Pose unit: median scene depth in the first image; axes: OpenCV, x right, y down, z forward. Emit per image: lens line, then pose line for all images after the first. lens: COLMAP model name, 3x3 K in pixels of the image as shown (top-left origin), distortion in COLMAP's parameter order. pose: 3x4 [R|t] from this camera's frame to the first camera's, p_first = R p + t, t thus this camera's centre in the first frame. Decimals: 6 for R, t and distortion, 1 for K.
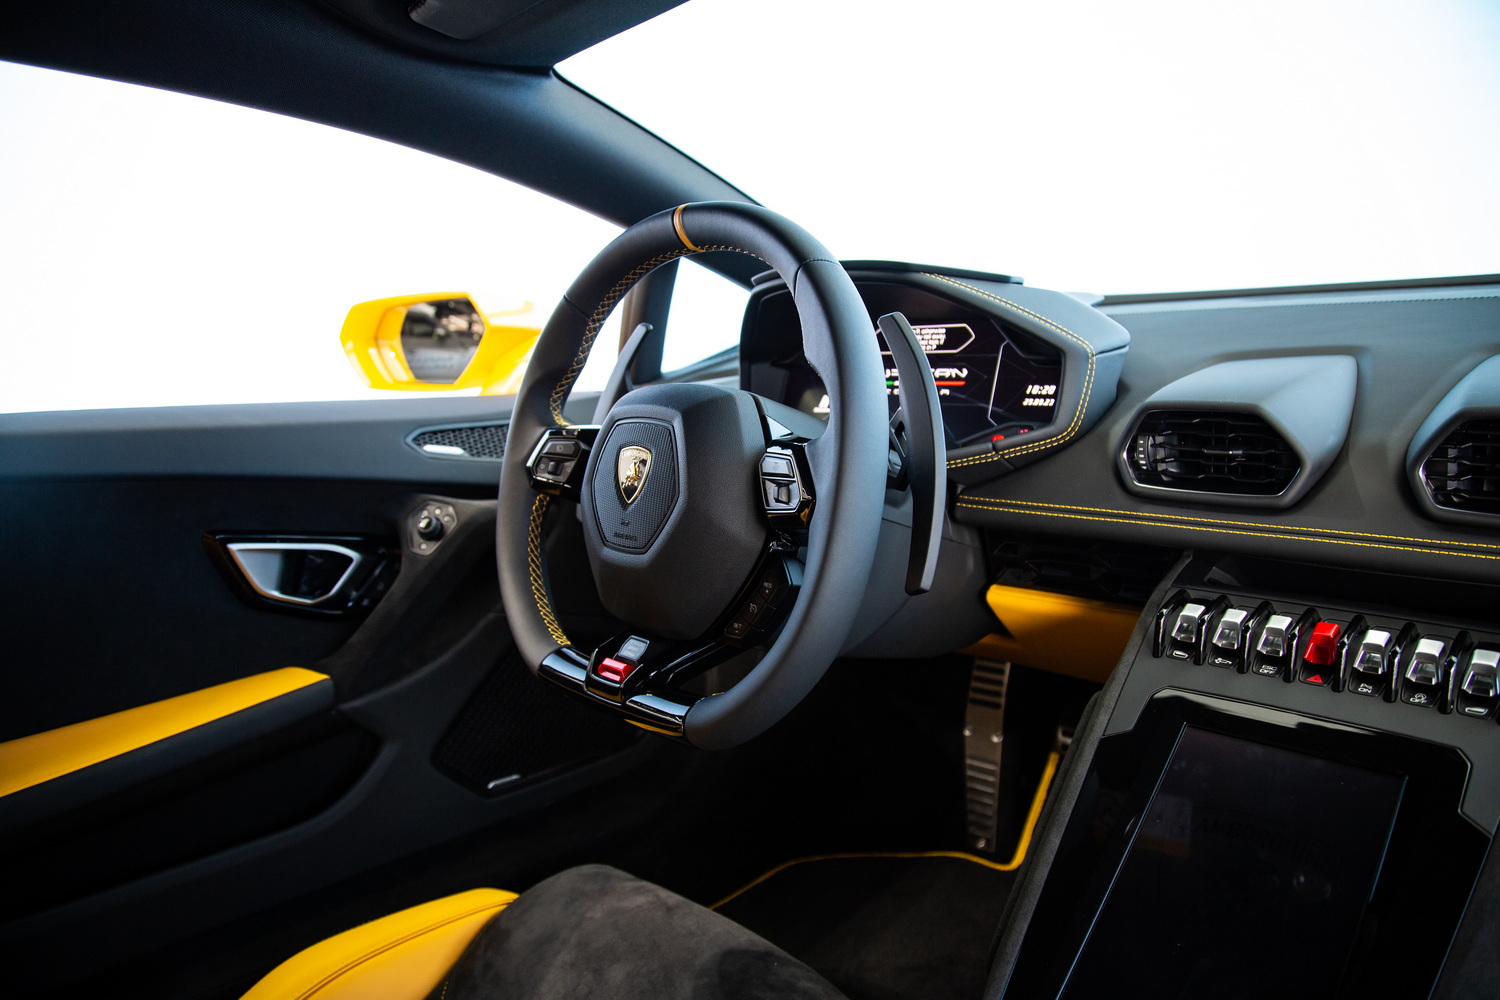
lens RADIAL K [[1002.2, 0, 742.9], [0, 1002.2, 500.9], [0, 0, 1]] dist [-0.116590, 0.041455]
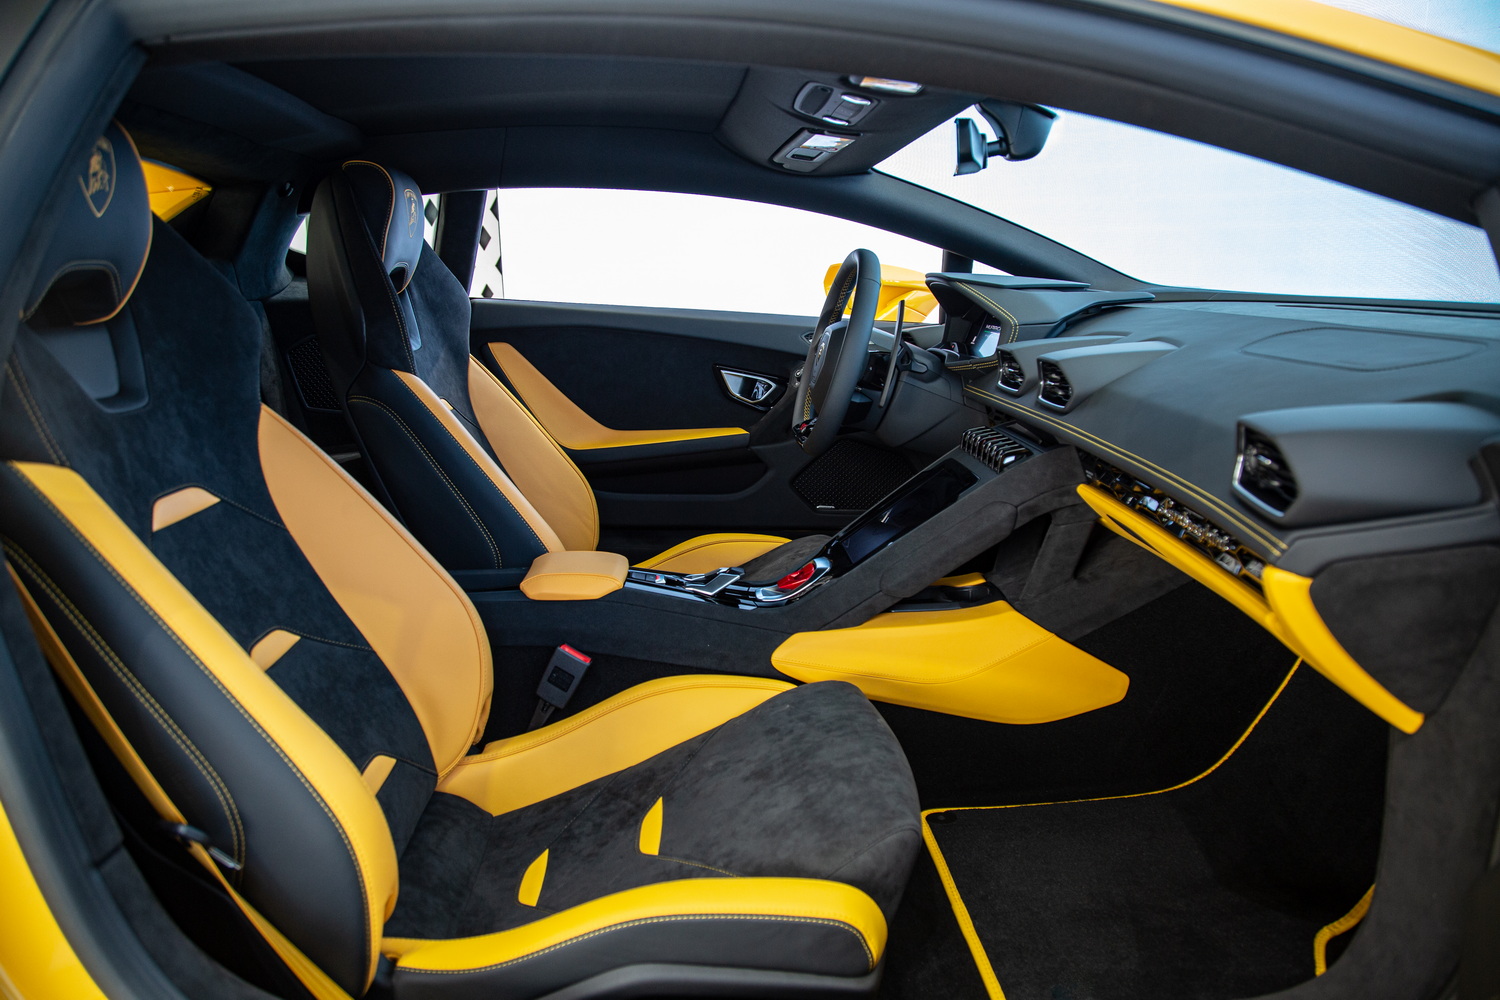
lens RADIAL K [[1002.2, 0, 747.9], [0, 1002.2, 500.8], [0, 0, 1]] dist [-0.116590, 0.041455]
pose [[0.766382, 0.202386, -0.609671, 1.307683], [-0.159072, 0.979305, 0.125128, 0.050583], [0.622379, 0.001086, 0.782716, -1.056985]]
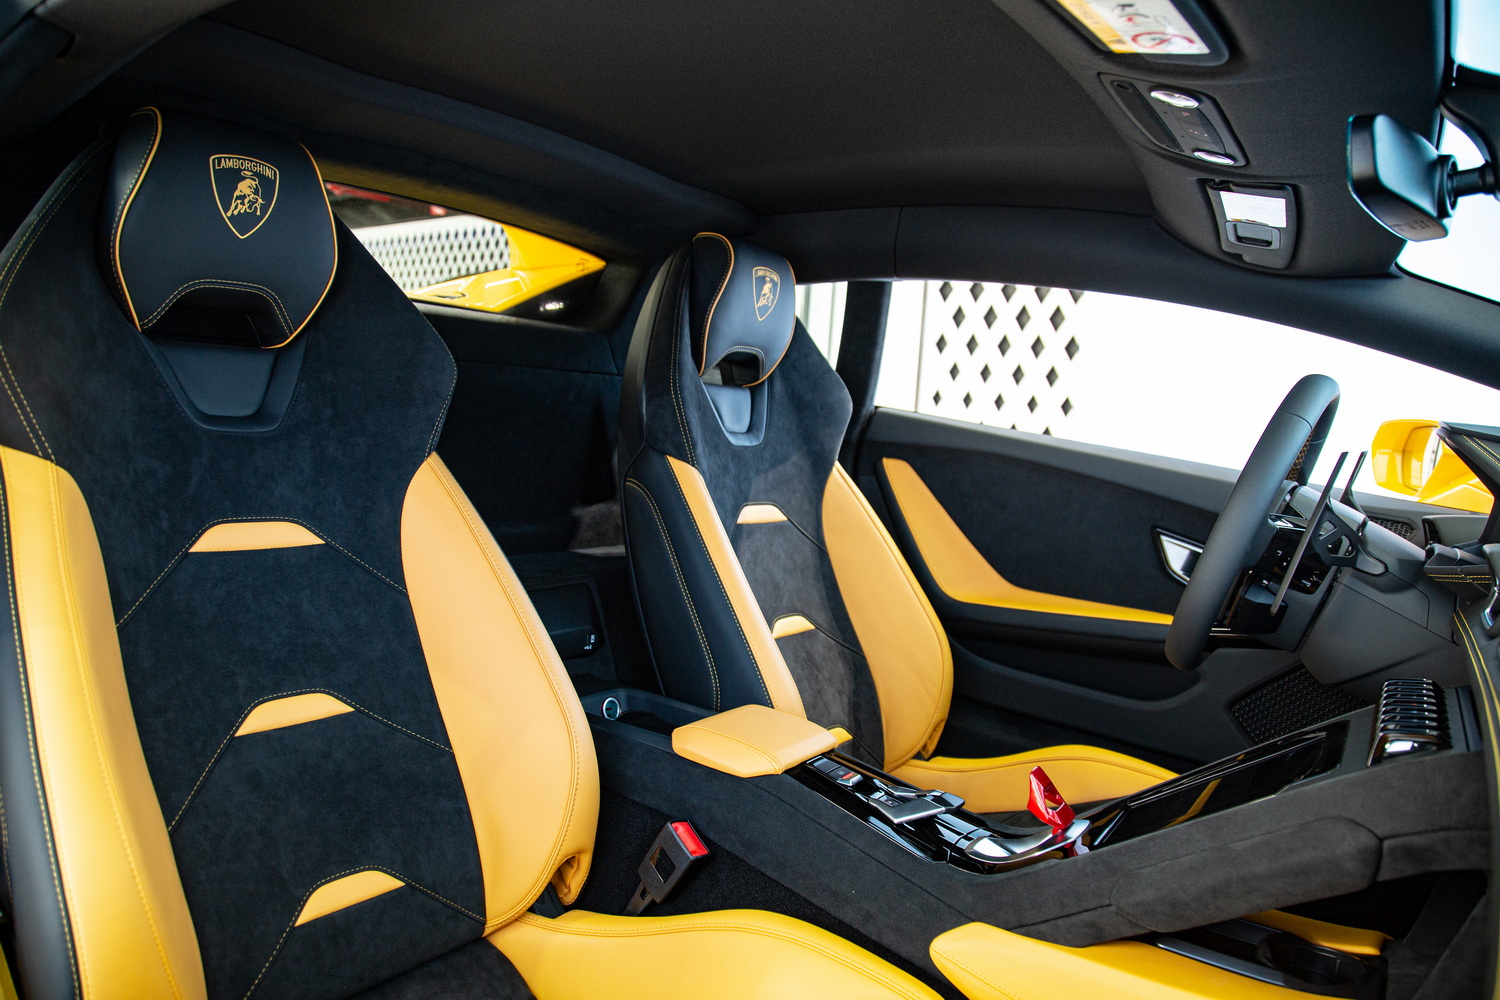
lens RADIAL K [[1002.2, 0, 747.0], [0, 1002.2, 510.4], [0, 0, 1]] dist [-0.116590, 0.041455]
pose [[0.199786, 0.195027, -0.960234, 1.258150], [-0.275374, 0.951669, 0.135994, -0.040773], [0.940348, 0.237254, 0.243835, -0.189303]]
